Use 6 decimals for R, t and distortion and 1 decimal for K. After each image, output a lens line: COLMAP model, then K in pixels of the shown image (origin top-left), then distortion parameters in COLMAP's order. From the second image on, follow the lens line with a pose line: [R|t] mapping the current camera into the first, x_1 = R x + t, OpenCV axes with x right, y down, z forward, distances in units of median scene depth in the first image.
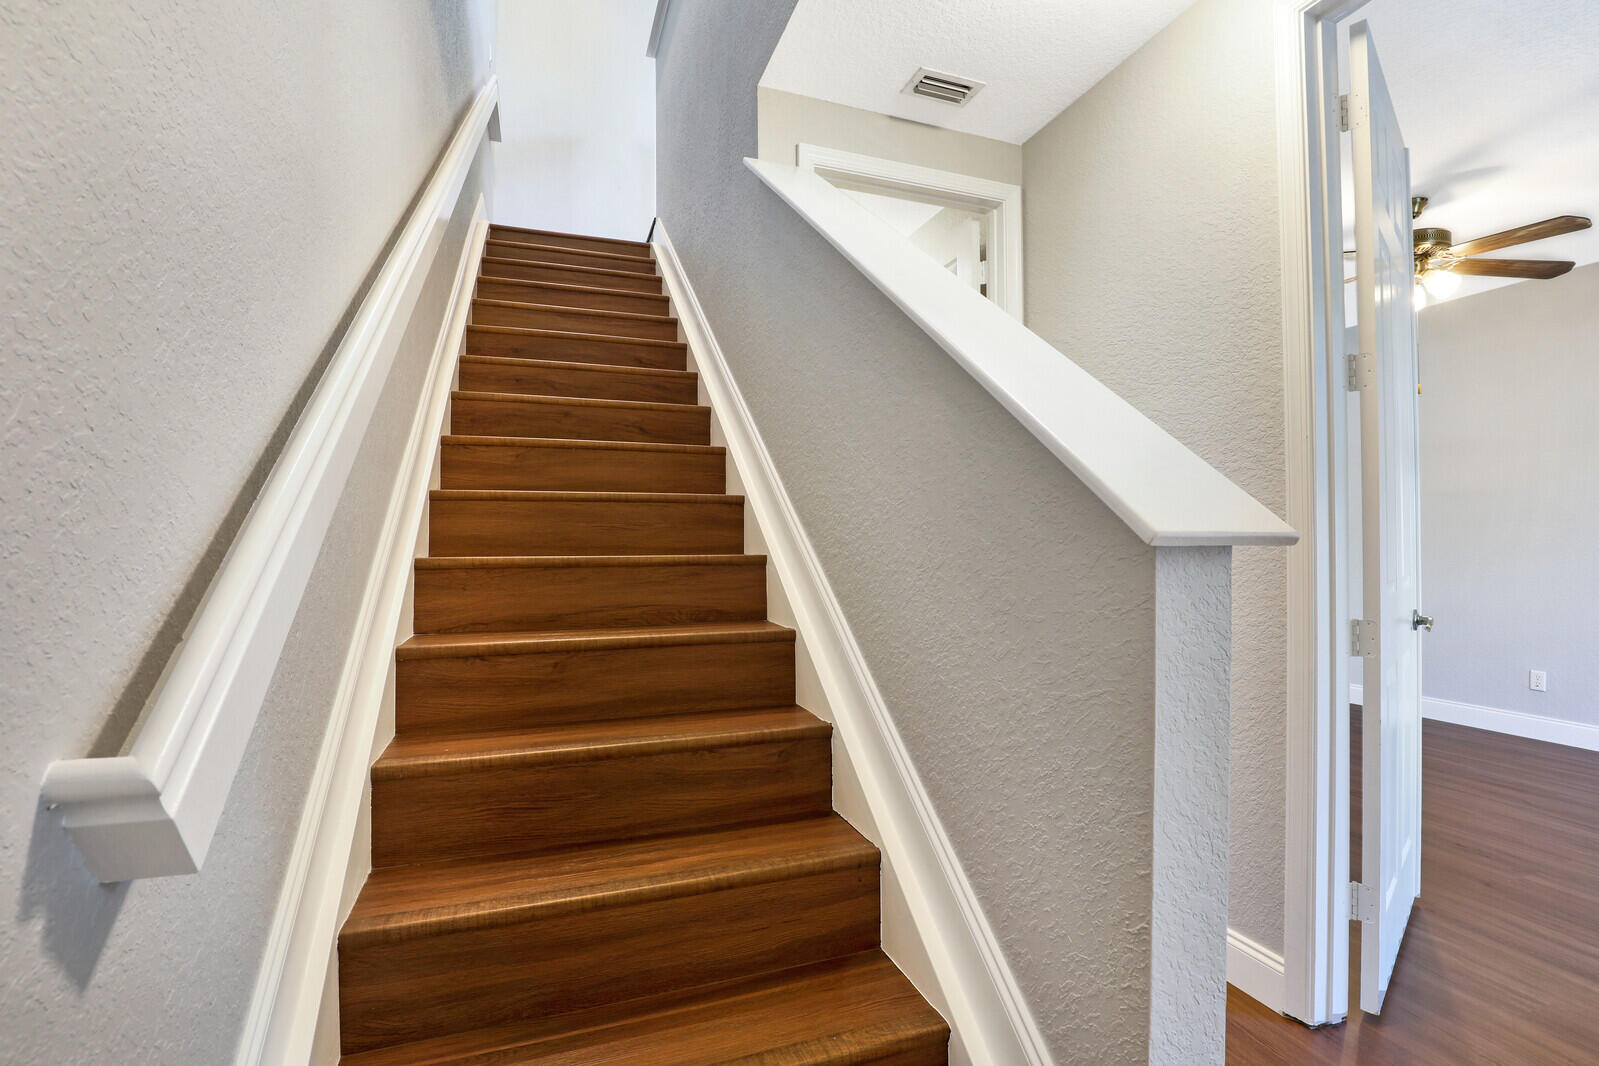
lens RADIAL K [[733.5, 0, 801.6], [0, 733.5, 537.4], [0, 0, 1]] dist [-0.037346, 0.007960]
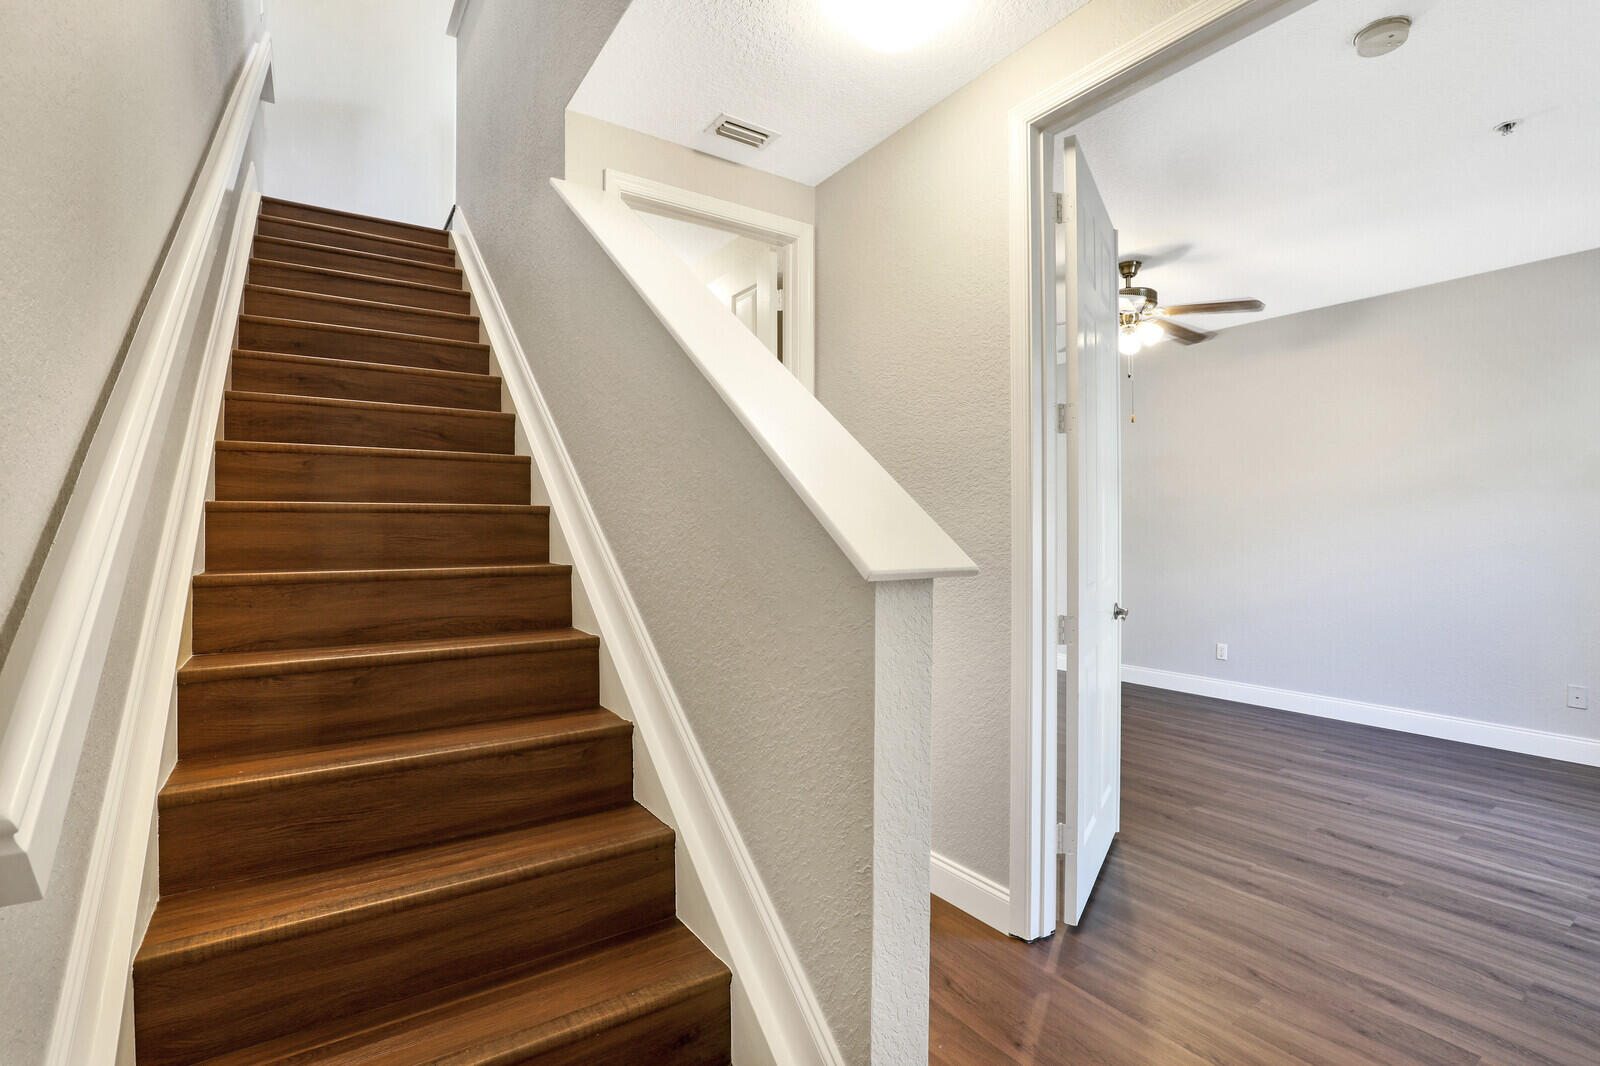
lens RADIAL K [[735.8, 0, 801.9], [0, 735.8, 534.2], [0, 0, 1]] dist [-0.037250, 0.008858]
pose [[0.968227, 0.001043, 0.250072, 0.010557], [-0.003927, 0.999931, 0.011033, -0.038587], [-0.250043, -0.011665, 0.968164, -0.119164]]
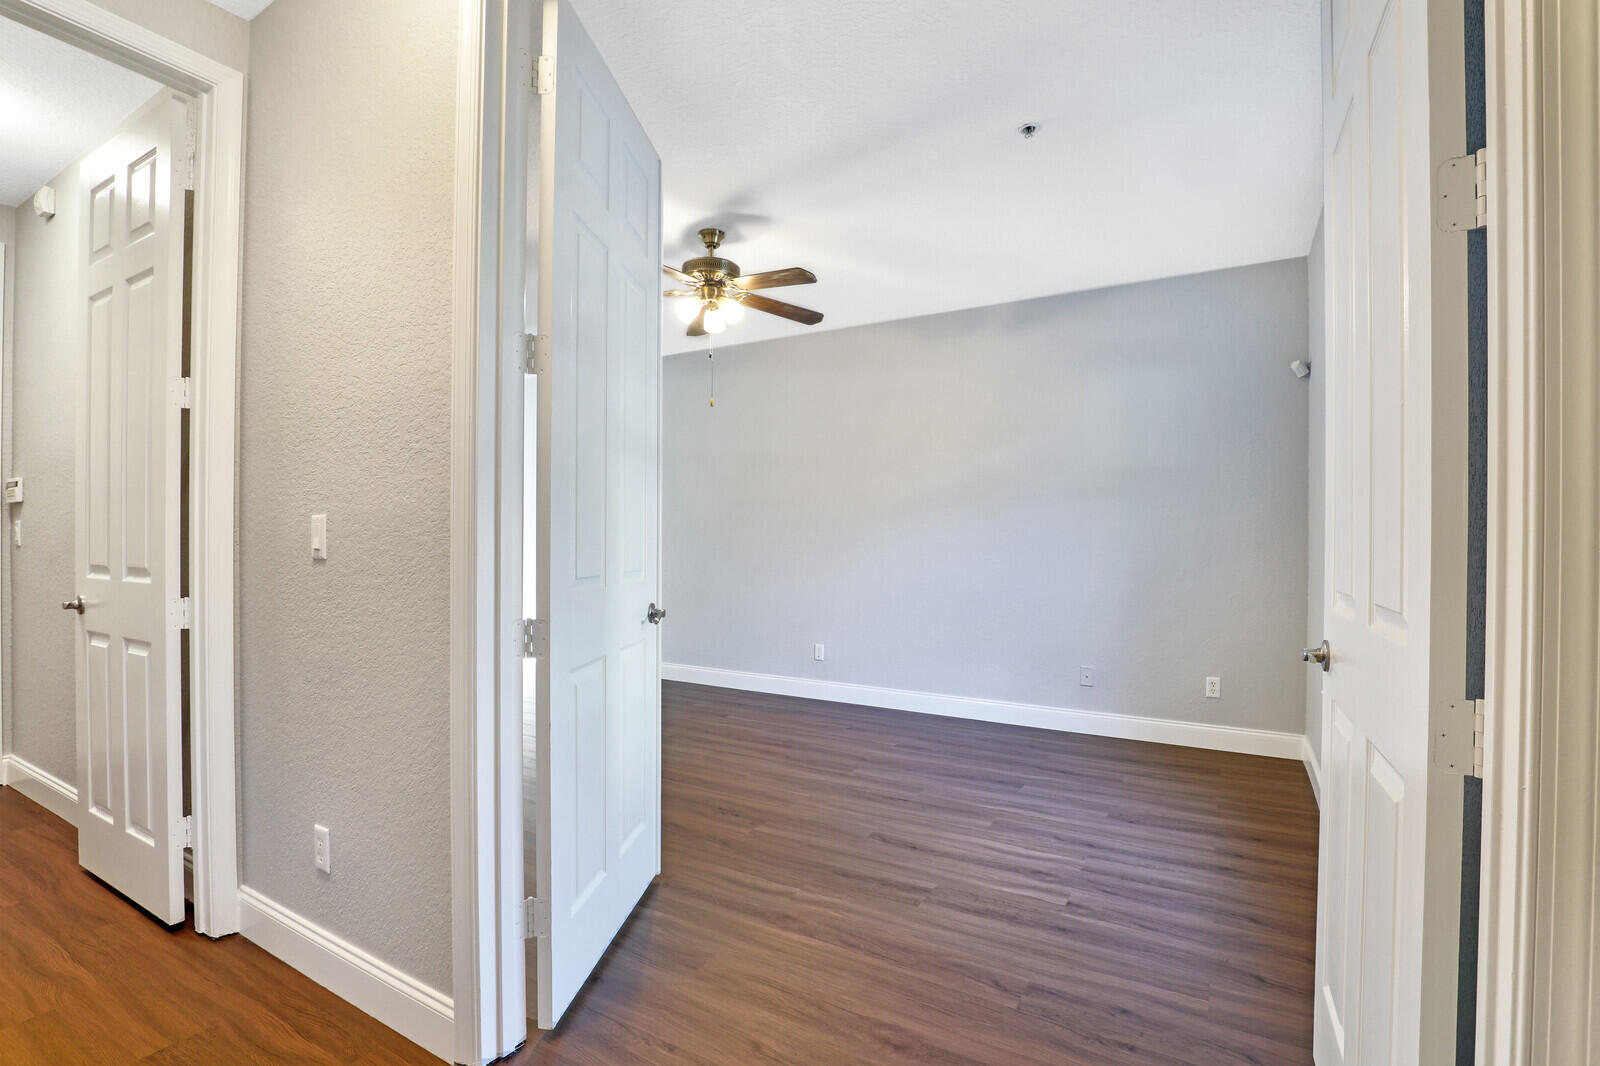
lens RADIAL K [[746.5, 0, 795.6], [0, 746.5, 542.7], [0, 0, 1]] dist [-0.040497, 0.008184]
pose [[0.773508, 0.006891, 0.633750, 0.412666], [-0.014353, 0.999875, 0.006646, 0.003716], [-0.633625, -0.014237, 0.773510, 0.034466]]
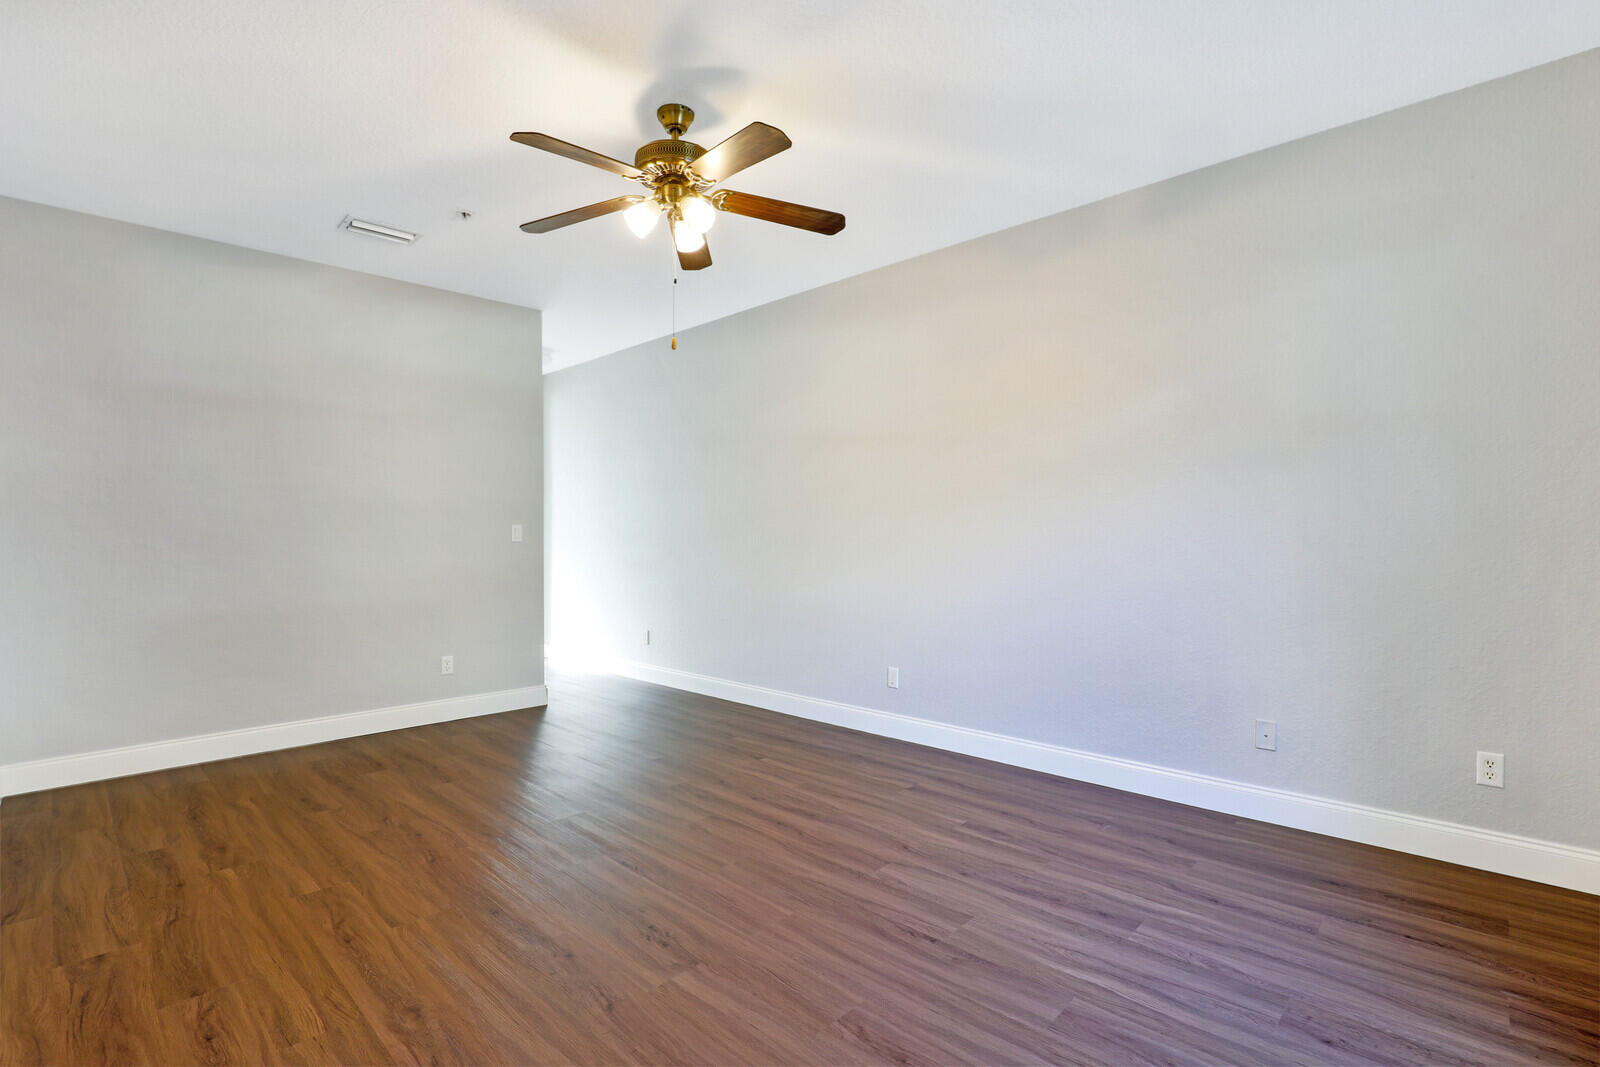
lens RADIAL K [[746.5, 0, 795.6], [0, 746.5, 543.2], [0, 0, 1]] dist [-0.040497, 0.008184]
pose [[0.897588, -0.004308, 0.440814, 1.099994], [-0.003005, 0.999869, 0.015890, 0.004227], [-0.440825, -0.015587, 0.897458, 0.340411]]
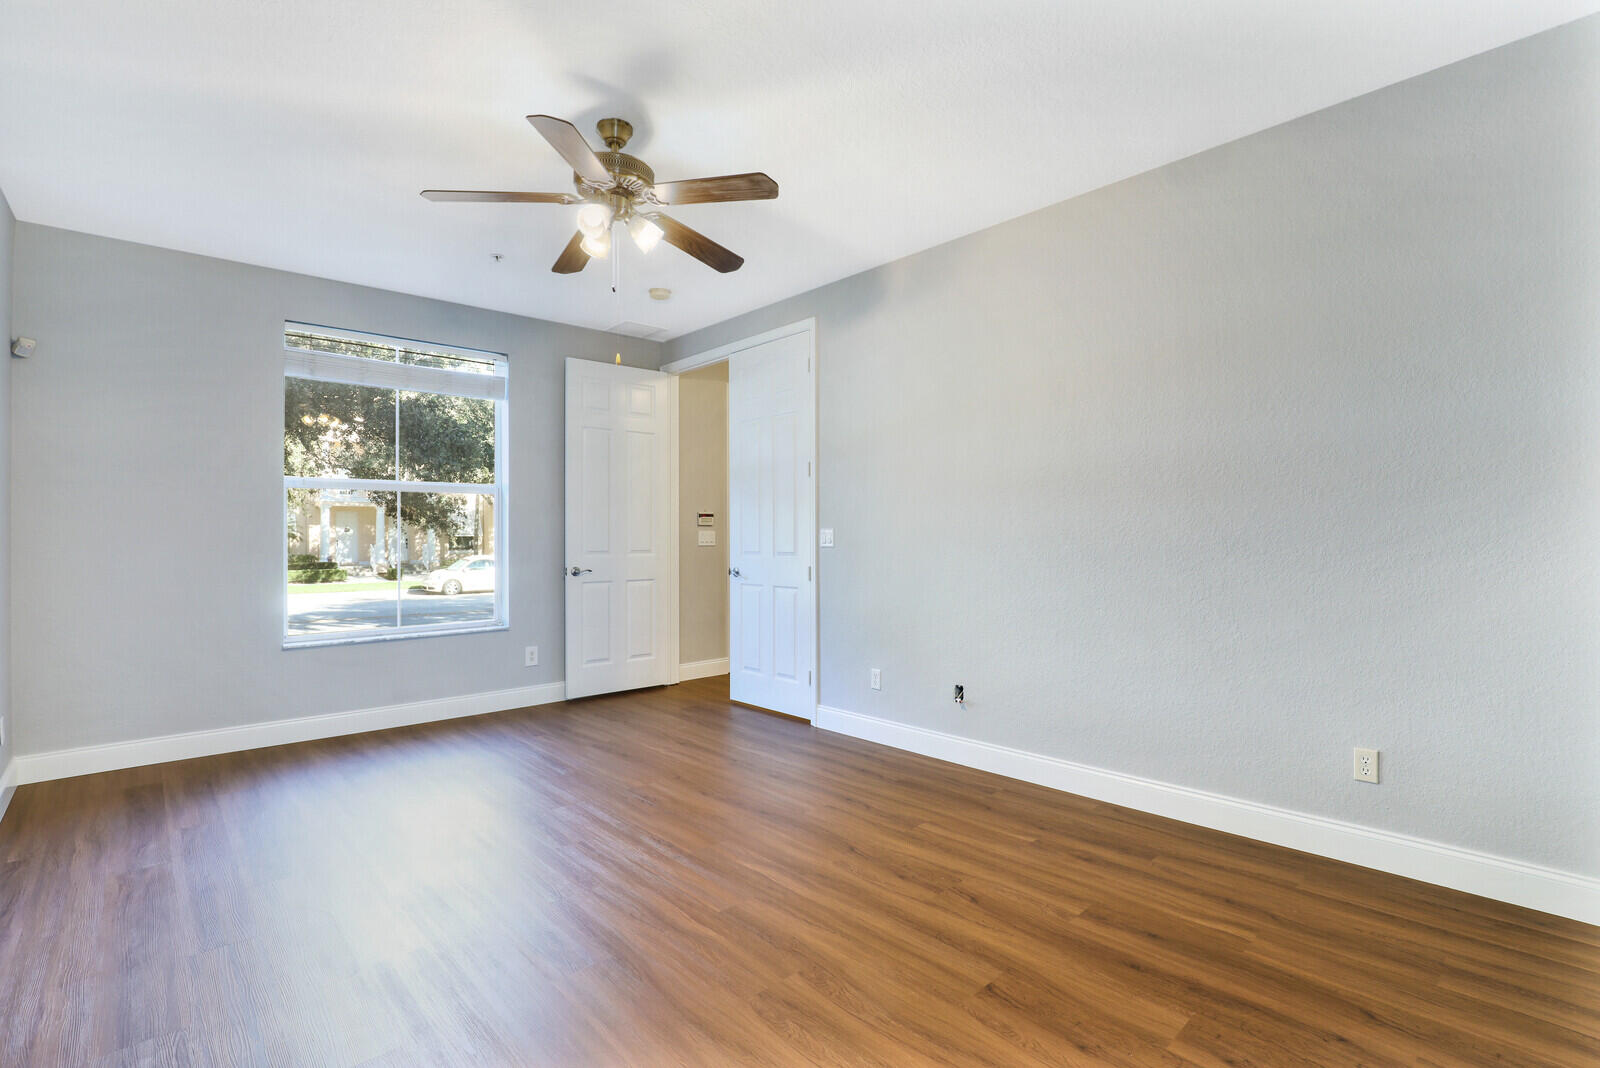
lens RADIAL K [[734.0, 0, 802.1], [0, 734.0, 538.4], [0, 0, 1]] dist [-0.037346, 0.007960]
pose [[-0.920752, 0.009347, -0.390035, 1.778739], [0.011807, 0.999923, -0.003911, 0.022895], [0.389969, -0.008206, -0.920792, 3.343087]]
